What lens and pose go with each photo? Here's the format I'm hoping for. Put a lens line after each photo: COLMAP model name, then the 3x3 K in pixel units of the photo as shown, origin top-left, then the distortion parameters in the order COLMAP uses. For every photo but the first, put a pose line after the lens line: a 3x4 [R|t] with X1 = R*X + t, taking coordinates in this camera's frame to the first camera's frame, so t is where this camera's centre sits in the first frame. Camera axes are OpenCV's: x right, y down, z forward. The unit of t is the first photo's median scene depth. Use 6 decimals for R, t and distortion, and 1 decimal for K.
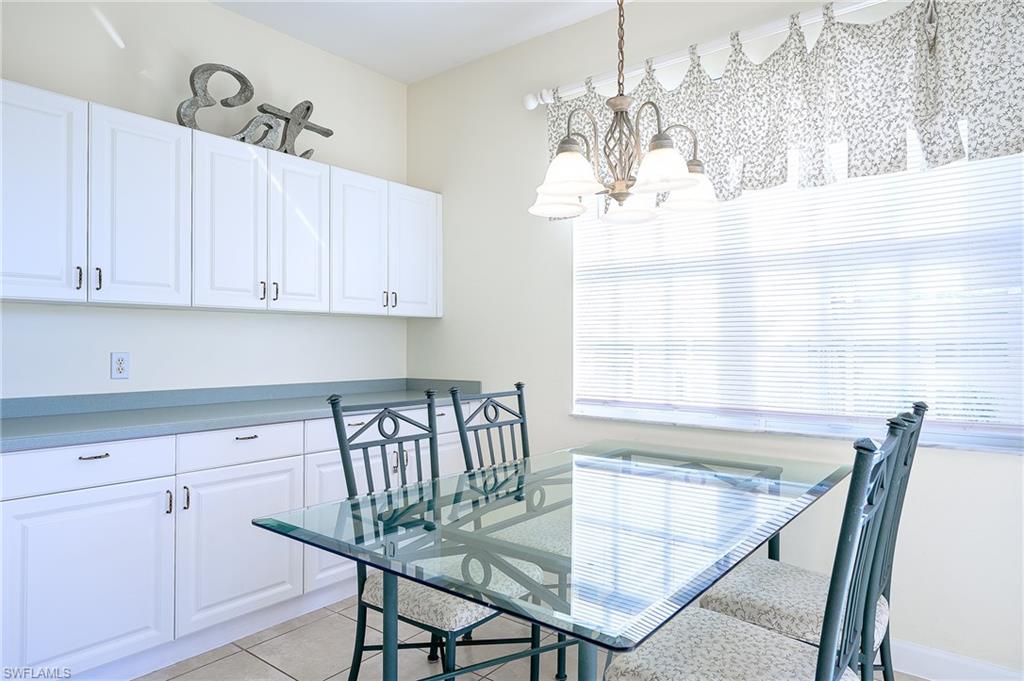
lens RADIAL K [[612.5, 0, 512.0], [0, 612.5, 340.5], [0, 0, 1]] dist [-0.000578, -0.000008]
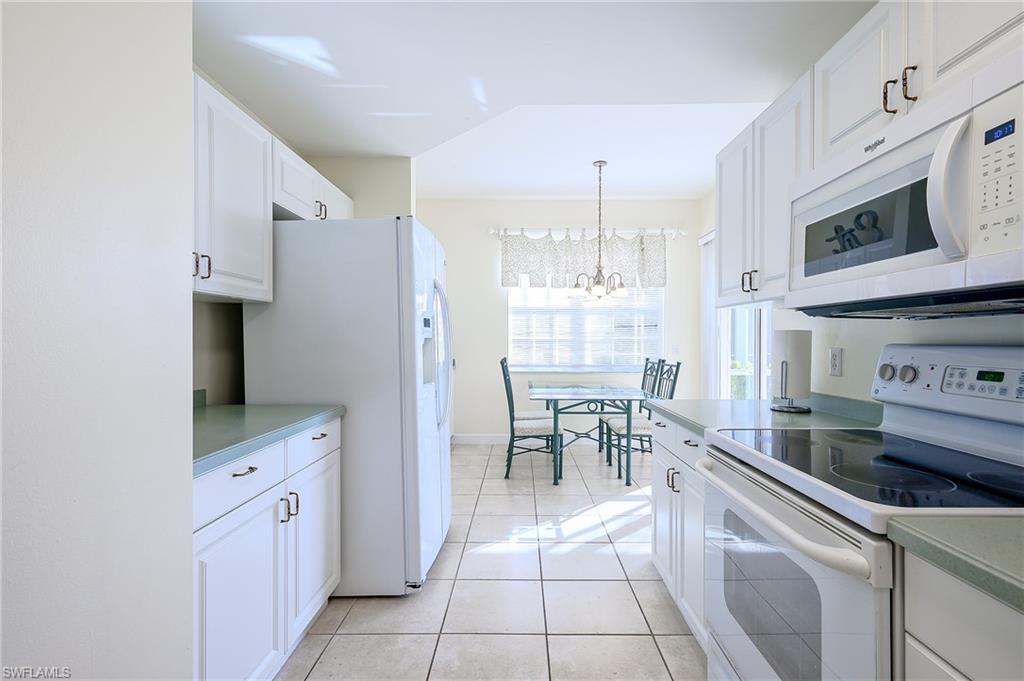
lens RADIAL K [[471.0, 0, 512.0], [0, 471.0, 340.5], [0, 0, 1]] dist [0.000094, 0.000272]
pose [[0.787924, -0.002553, 0.615767, -1.133959], [-0.002464, 0.999970, 0.007299, -0.010093], [-0.615768, -0.007268, 0.787894, -0.454861]]
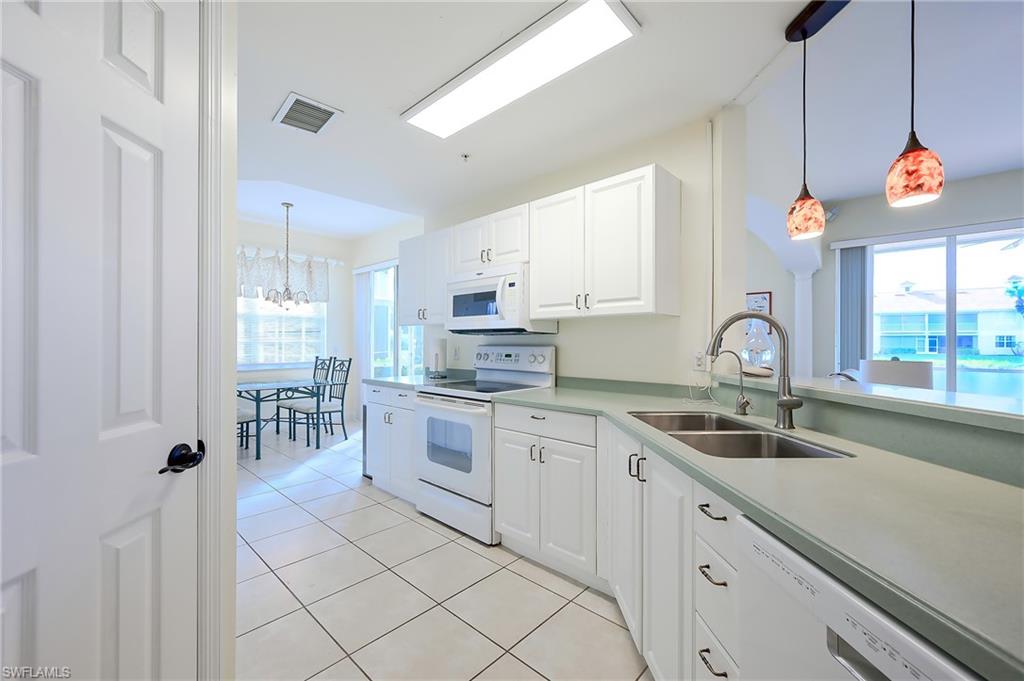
lens RADIAL K [[417.4, 0, 512.0], [0, 417.4, 340.5], [0, 0, 1]] dist [0.002443, 0.000305]
pose [[0.069538, 0.001069, 0.997579, -1.658648], [-0.007456, 0.999972, -0.000551, -0.016867], [-0.997551, -0.007400, 0.069544, -0.475203]]
